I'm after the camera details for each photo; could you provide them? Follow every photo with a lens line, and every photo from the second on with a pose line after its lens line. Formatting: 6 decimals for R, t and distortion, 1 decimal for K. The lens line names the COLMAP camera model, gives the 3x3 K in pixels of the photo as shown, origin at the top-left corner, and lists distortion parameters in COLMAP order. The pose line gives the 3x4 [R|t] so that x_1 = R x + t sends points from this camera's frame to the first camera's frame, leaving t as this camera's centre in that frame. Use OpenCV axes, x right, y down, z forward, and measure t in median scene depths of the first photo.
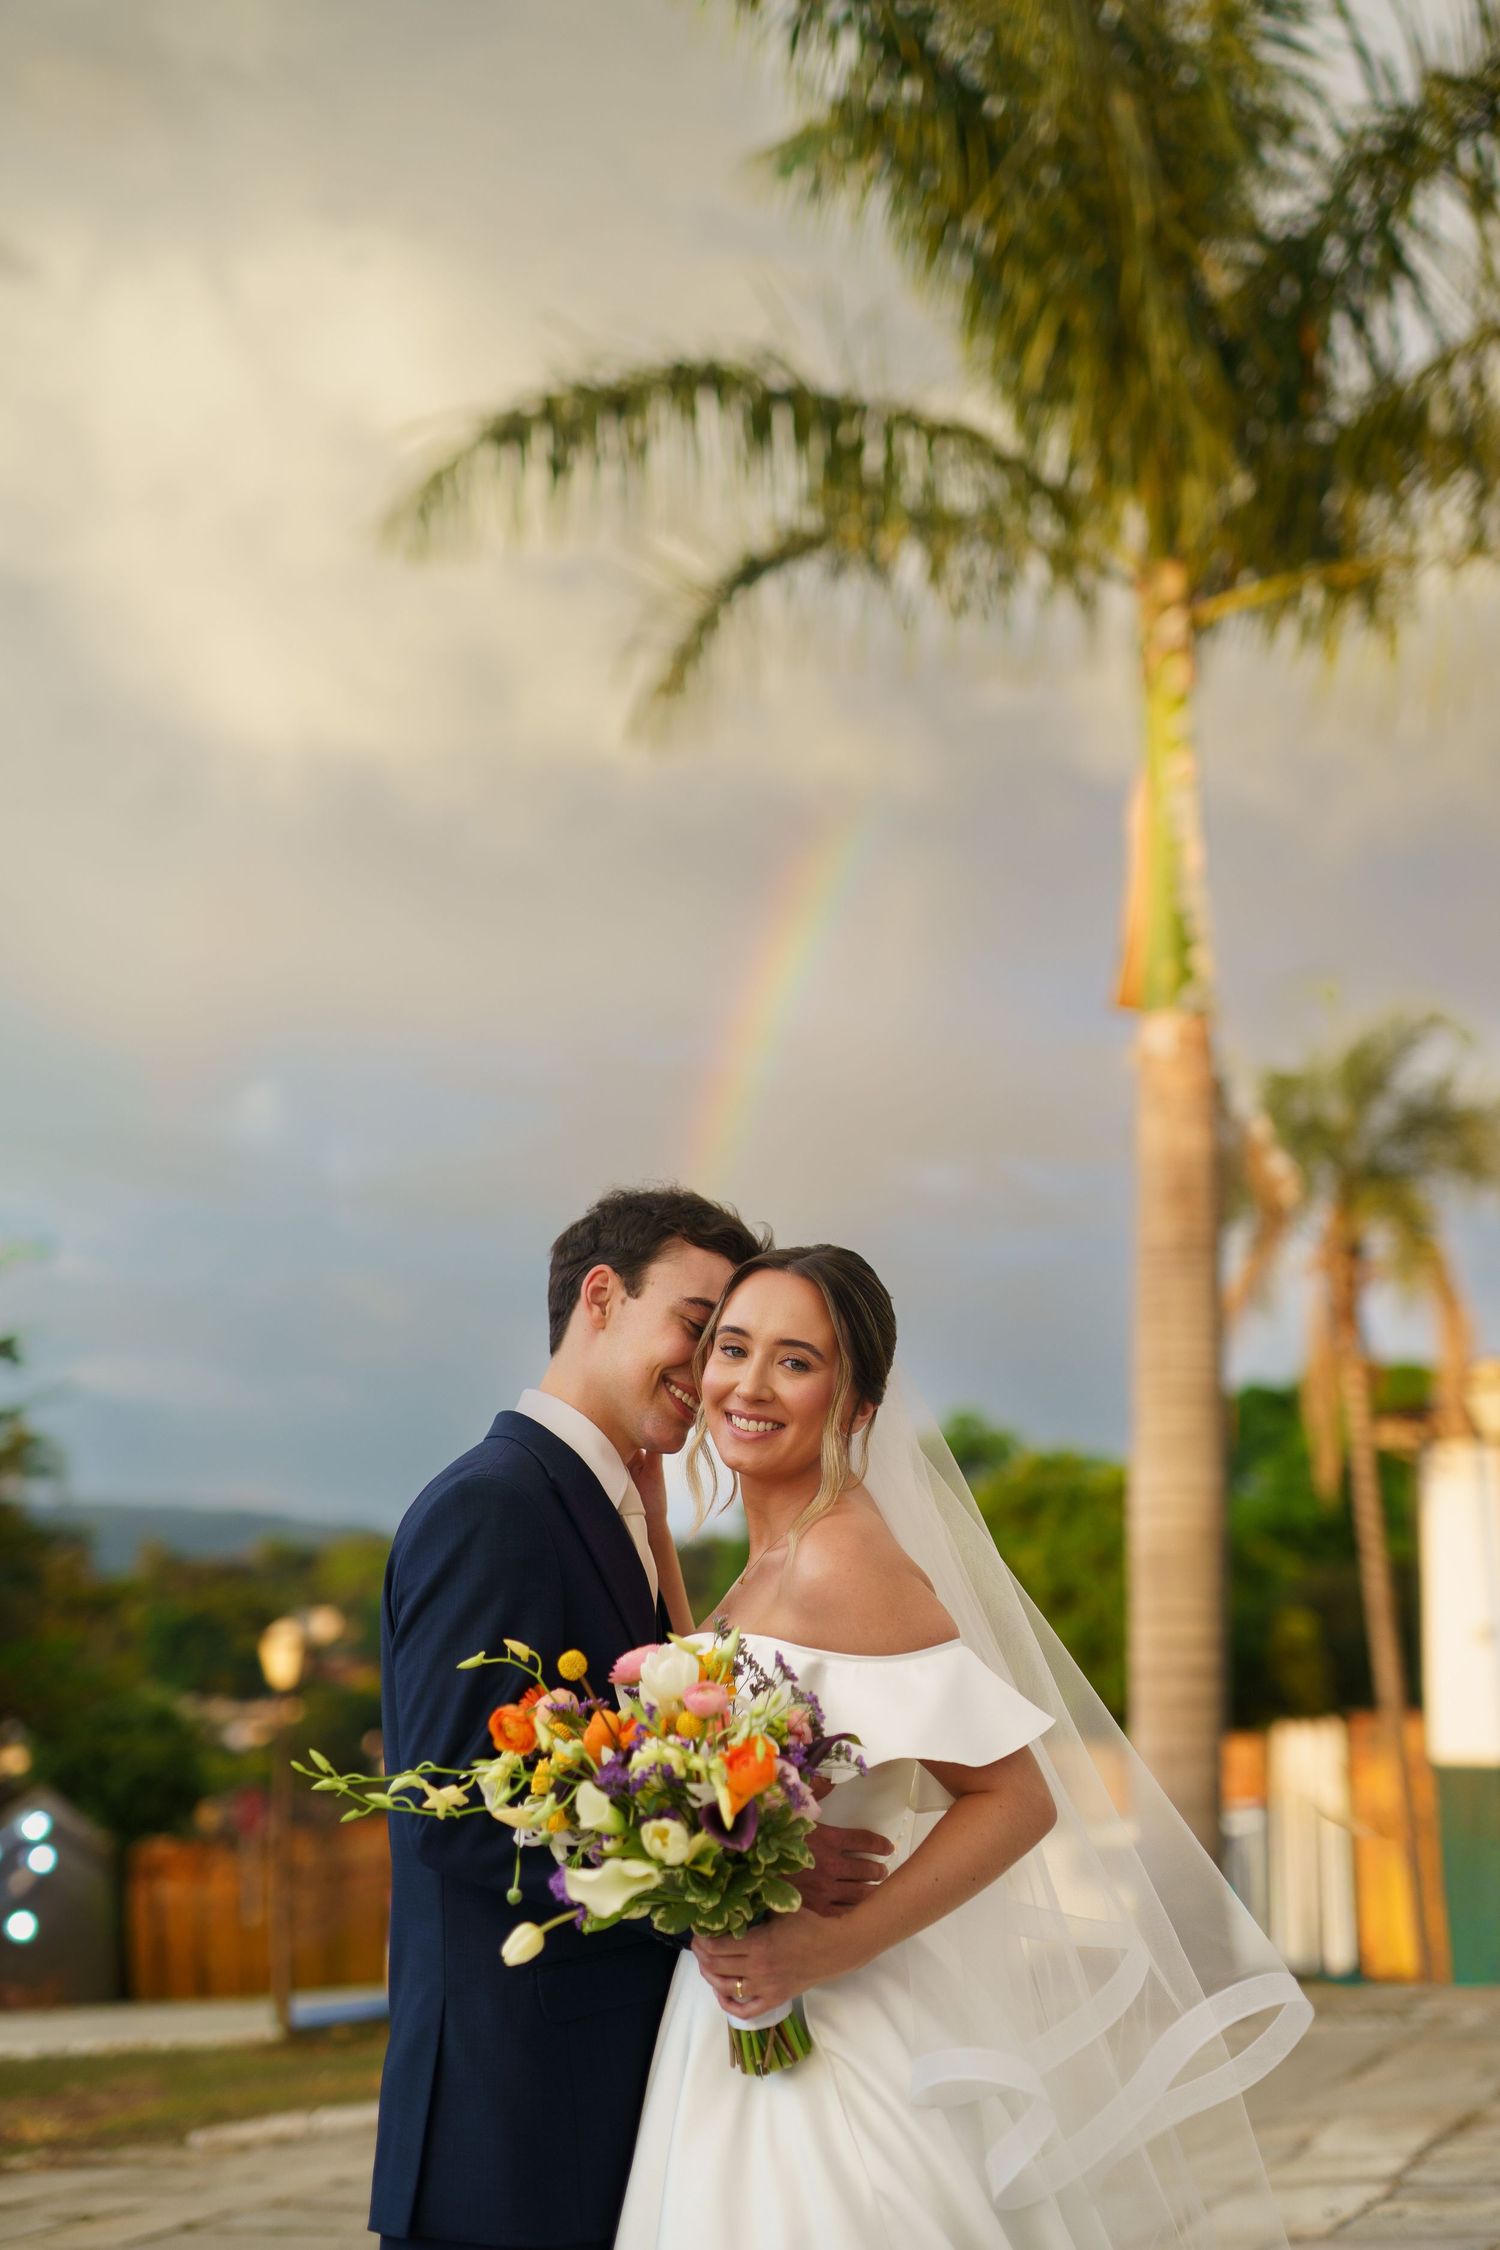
lens RADIAL K [[3204.1, 0, 699.2], [0, 3204.1, 1060.6], [0, 0, 1]] dist [-0.311838, 1.825763]
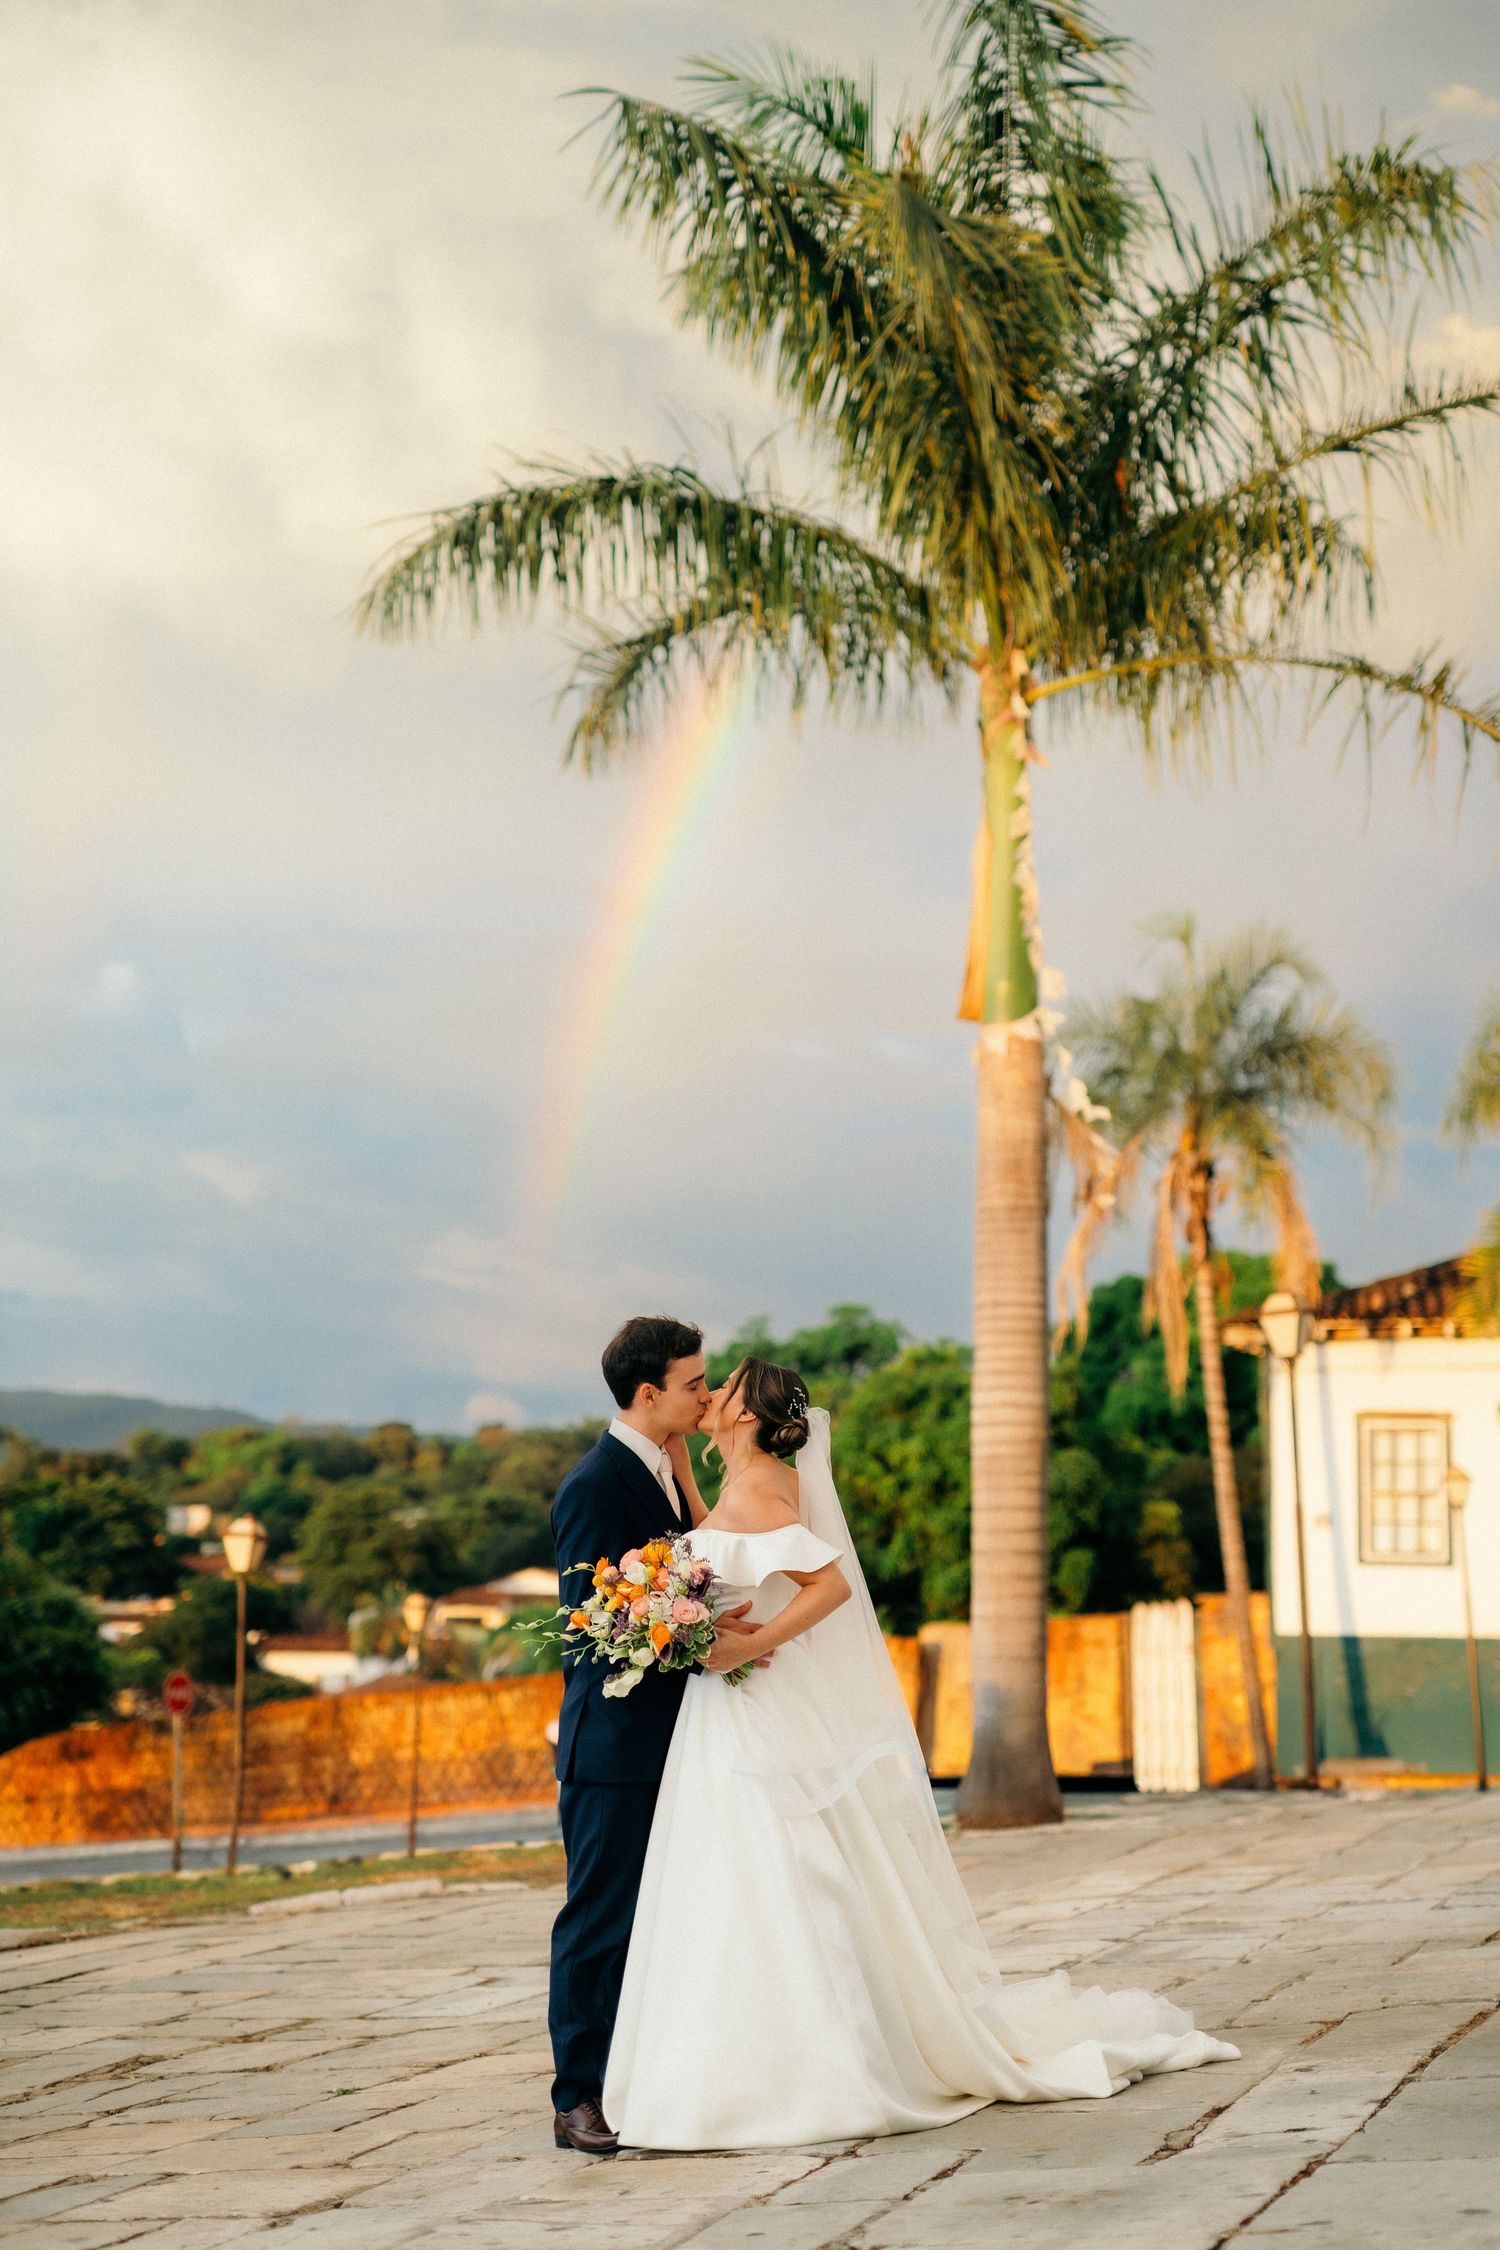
lens RADIAL K [[3230.3, 0, 750.0], [0, 3230.3, 1125.0], [0, 0, 1]] dist [-0.010444, -0.006688]
pose [[0.998677, -0.002796, 0.051351, -0.014819], [-0.000105, 0.998409, 0.056391, -0.044264], [-0.051427, -0.056322, 0.997087, -0.236772]]
